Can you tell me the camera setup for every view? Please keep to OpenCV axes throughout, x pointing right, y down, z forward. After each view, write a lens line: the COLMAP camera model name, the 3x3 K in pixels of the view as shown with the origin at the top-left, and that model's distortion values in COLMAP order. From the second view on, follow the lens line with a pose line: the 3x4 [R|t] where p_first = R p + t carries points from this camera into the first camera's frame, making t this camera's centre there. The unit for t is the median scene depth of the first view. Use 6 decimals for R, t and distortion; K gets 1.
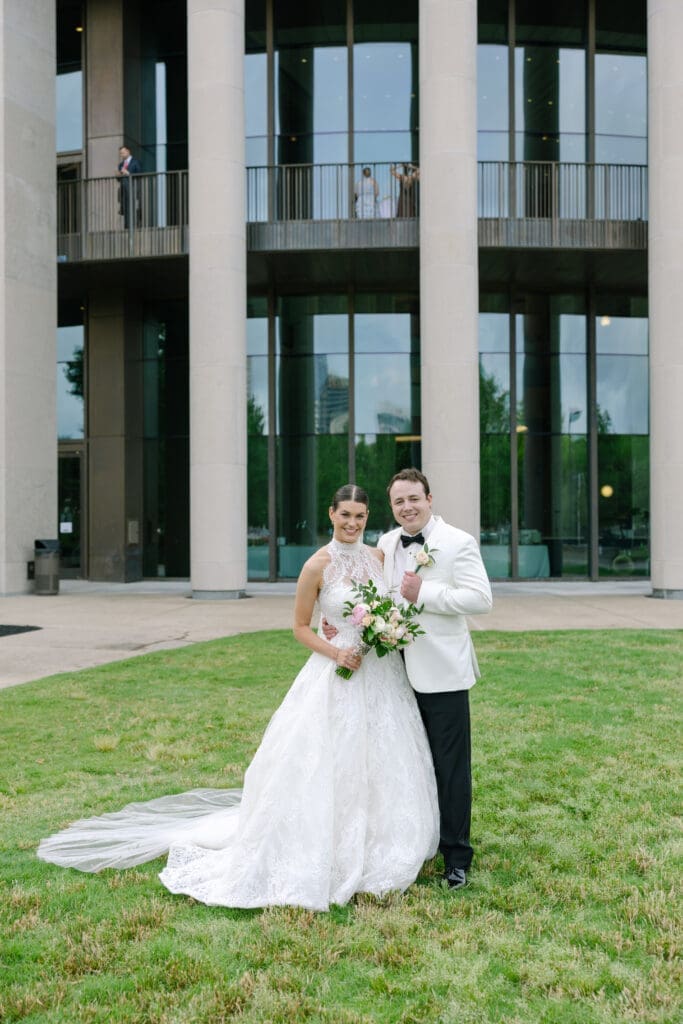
lens RADIAL K [[1105.4, 0, 345.0], [0, 1105.4, 528.5], [0, 0, 1]] dist [0.004454, 0.017596]
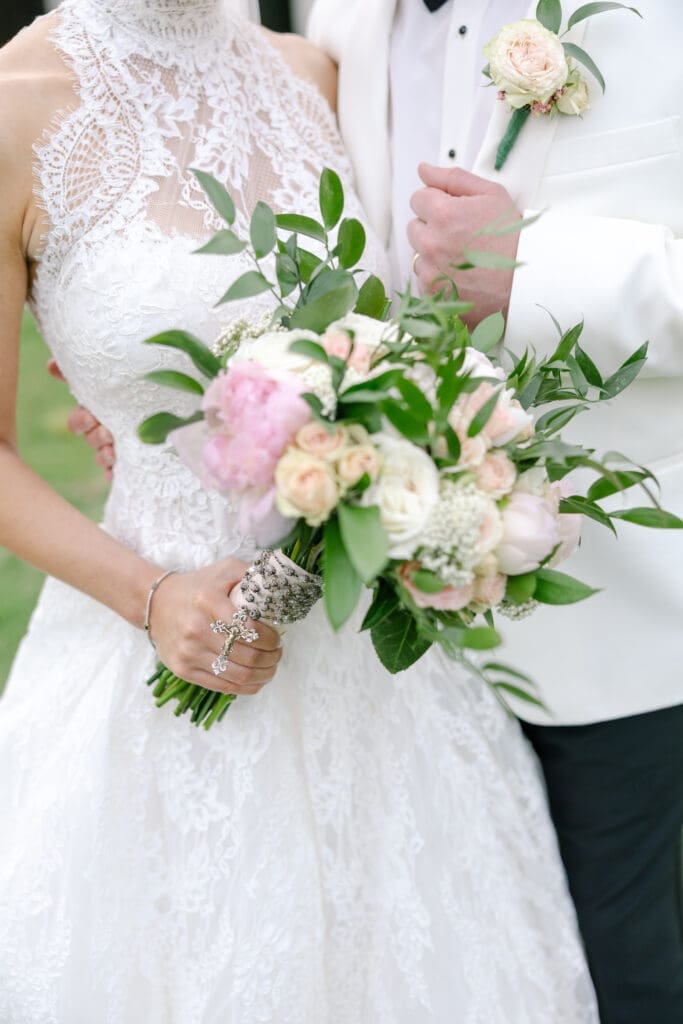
lens RADIAL K [[1163.8, 0, 360.9], [0, 1163.8, 513.9], [0, 0, 1]] dist [0.019498, 0.039484]
pose [[0.993815, -0.059370, 0.093849, 0.004394], [0.031354, 0.960721, 0.275740, 0.017413], [-0.106534, -0.271092, 0.956640, 0.316709]]
